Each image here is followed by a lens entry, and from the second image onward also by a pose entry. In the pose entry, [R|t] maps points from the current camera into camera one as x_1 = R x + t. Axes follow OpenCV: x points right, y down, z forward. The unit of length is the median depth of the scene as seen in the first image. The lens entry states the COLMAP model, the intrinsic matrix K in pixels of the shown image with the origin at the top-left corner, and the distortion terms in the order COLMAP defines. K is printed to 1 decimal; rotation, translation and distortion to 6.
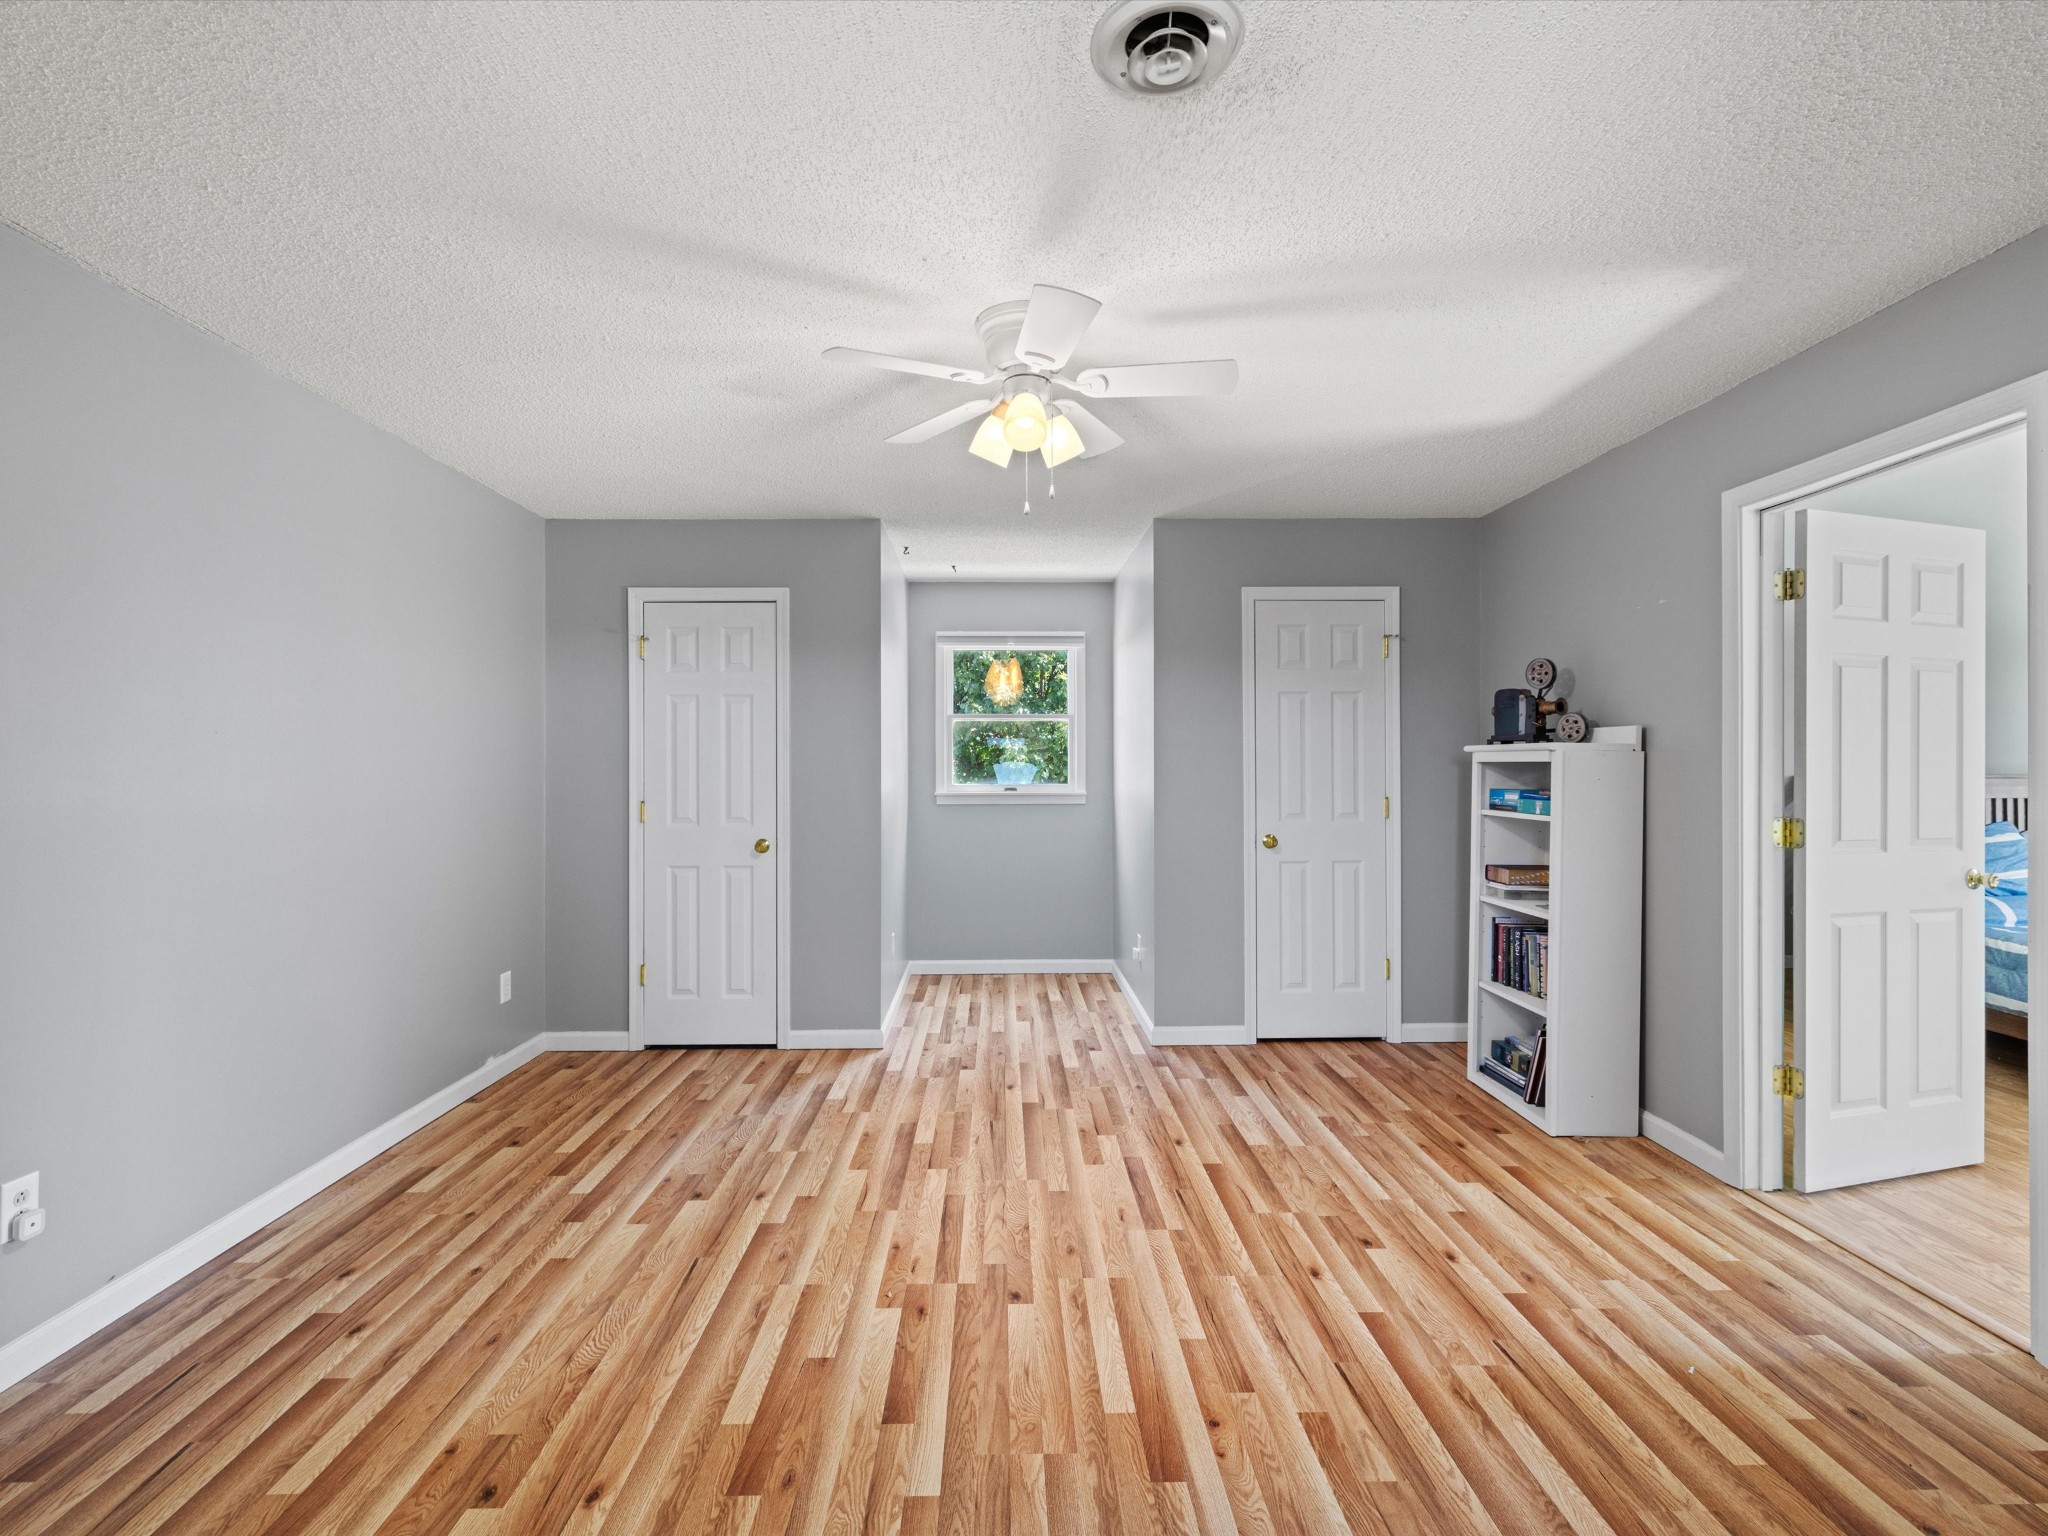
lens RADIAL K [[968.6, 0, 1016.9], [0, 968.6, 764.7], [0, 0, 1]] dist [0.001626, 0.000070]
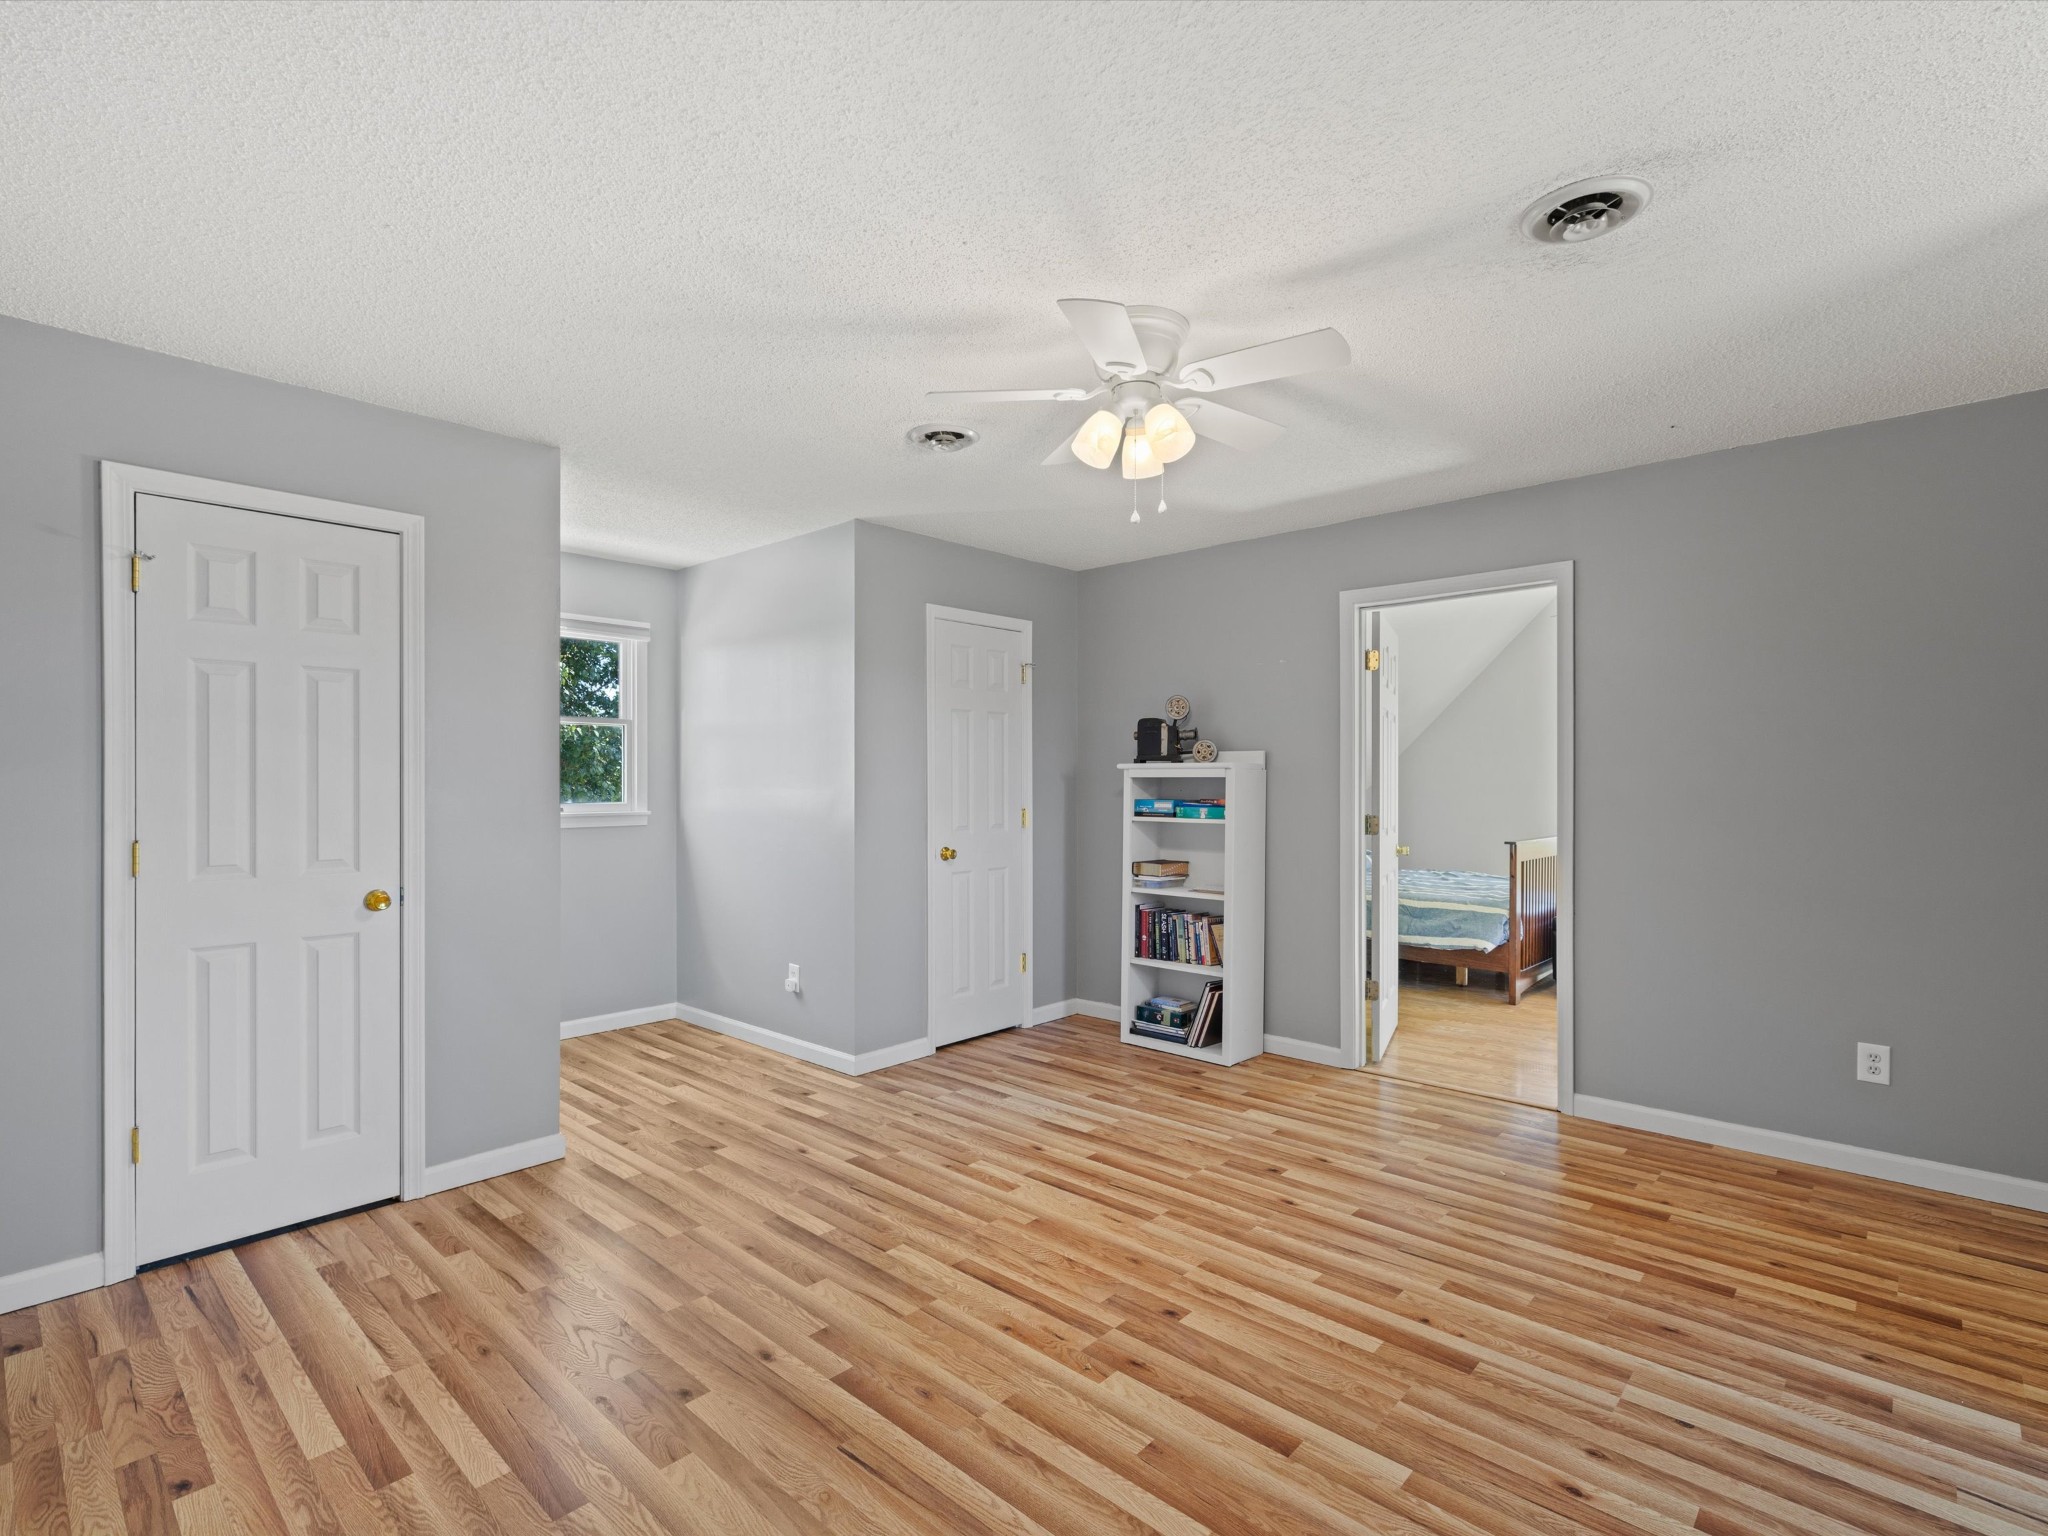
lens RADIAL K [[984.1, 0, 1025.1], [0, 984.1, 777.9], [0, 0, 1]] dist [-0.000024, -0.000038]
pose [[0.689038, 0.003684, 0.724716, -0.529460], [-0.001830, 0.999993, -0.003344, 0.002280], [-0.724723, 0.000978, 0.689040, 0.261207]]
